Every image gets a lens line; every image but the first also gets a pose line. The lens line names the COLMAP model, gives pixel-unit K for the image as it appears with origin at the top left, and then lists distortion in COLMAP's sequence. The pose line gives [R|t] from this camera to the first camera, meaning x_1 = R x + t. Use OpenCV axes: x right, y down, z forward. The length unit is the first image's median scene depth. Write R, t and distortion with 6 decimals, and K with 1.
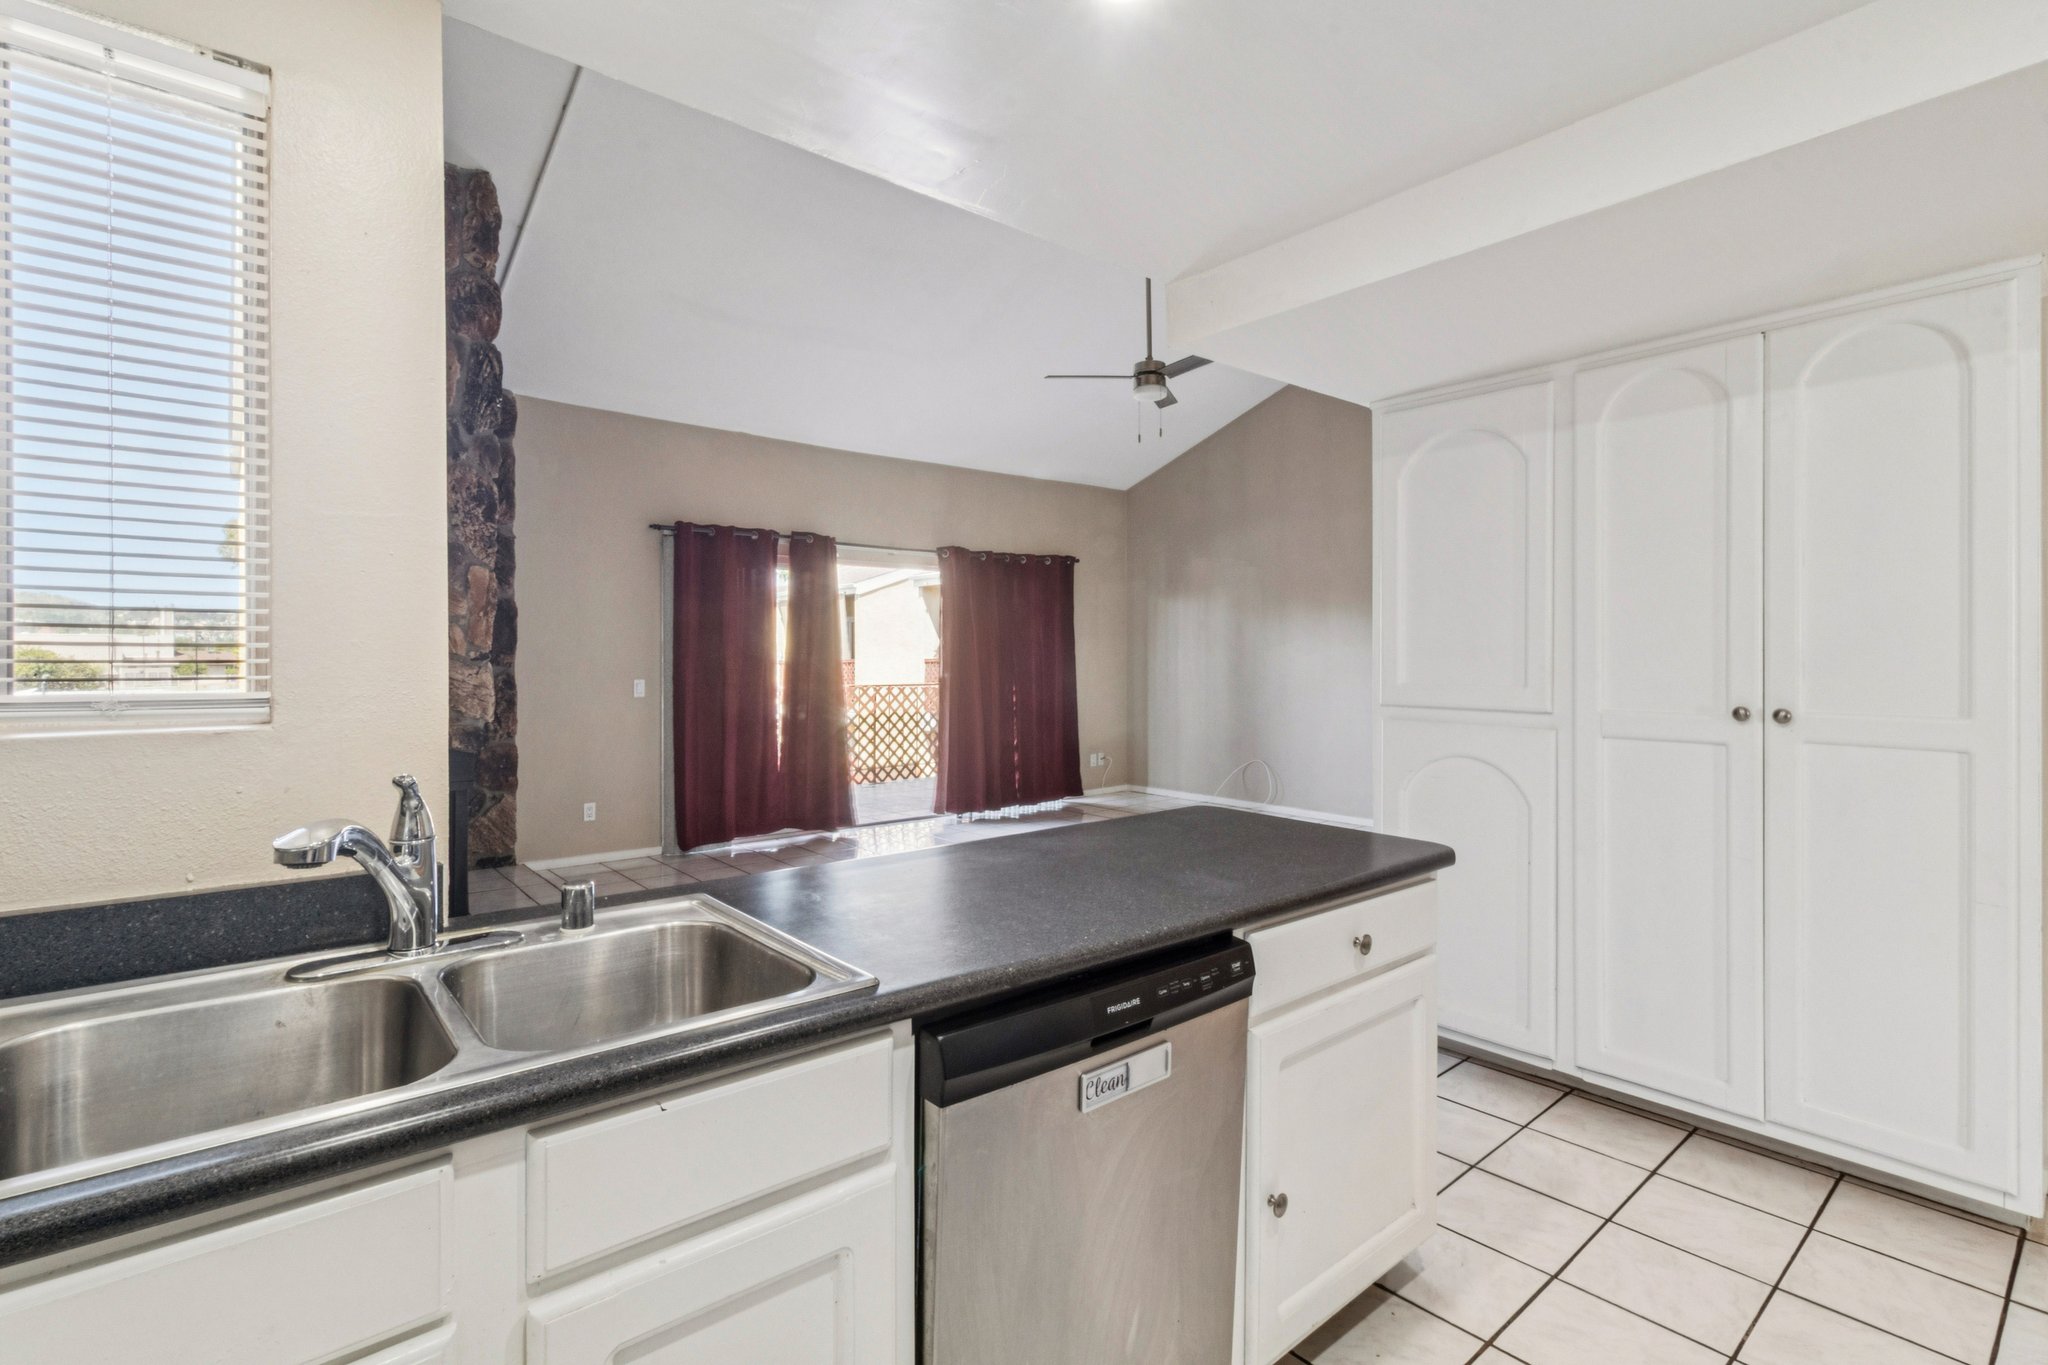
lens RADIAL K [[934.4, 0, 1027.5], [0, 934.4, 660.5], [0, 0, 1]] dist [0.002310, 0.000091]
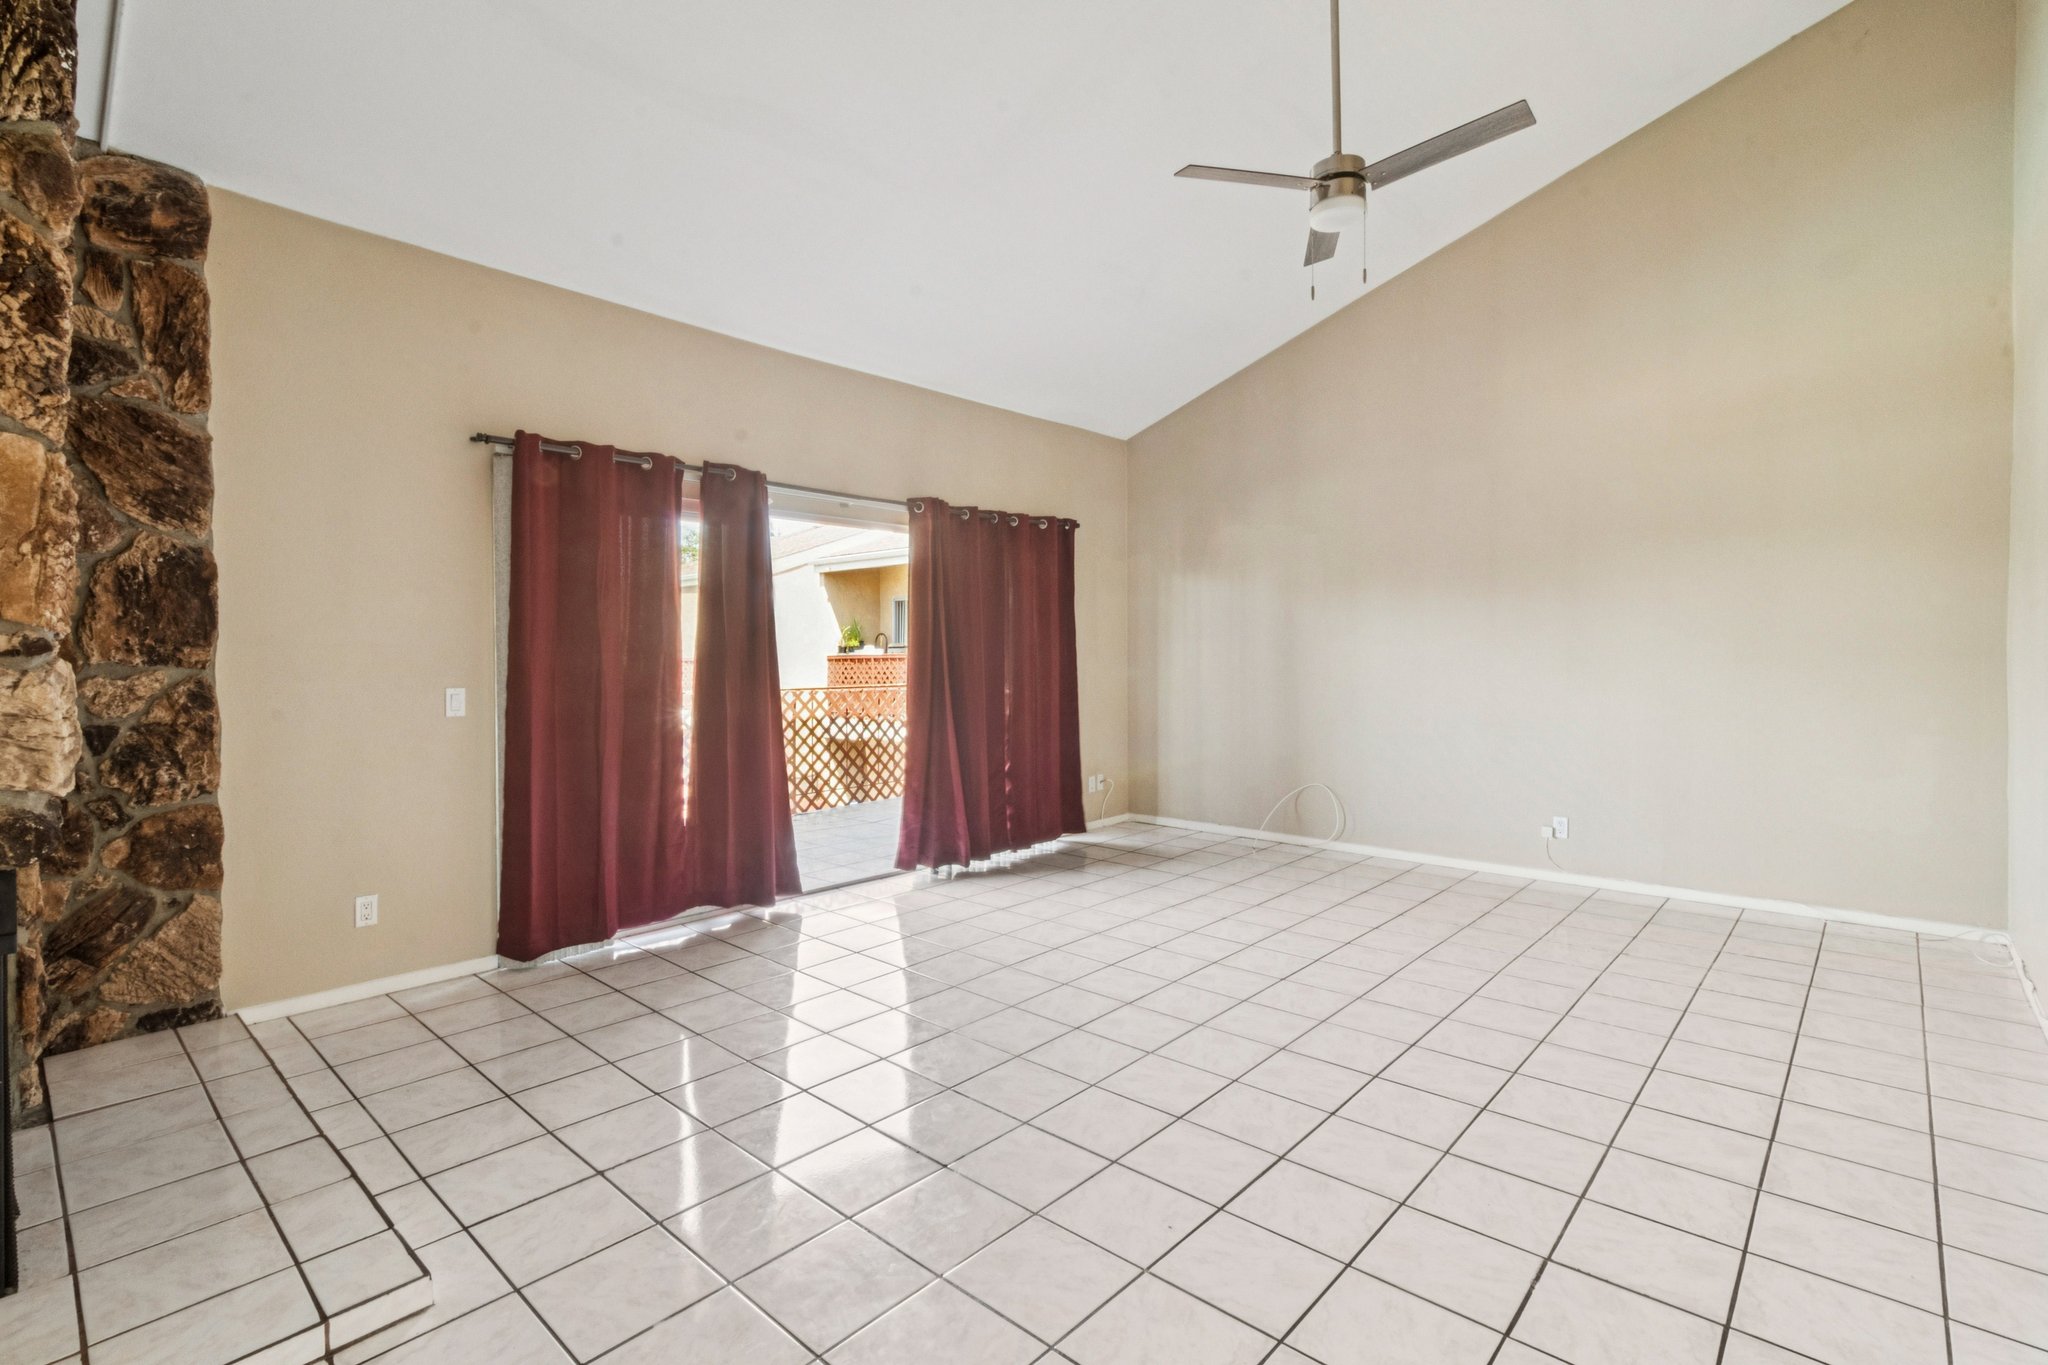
lens RADIAL K [[939.5, 0, 1017.5], [0, 939.5, 671.8], [0, 0, 1]] dist [0.020215, -0.005900]
pose [[0.992791, -0.004356, 0.119780, -0.112603], [0.002553, 0.999881, 0.015206, 0.000921], [-0.119832, -0.014790, 0.992684, 0.310311]]
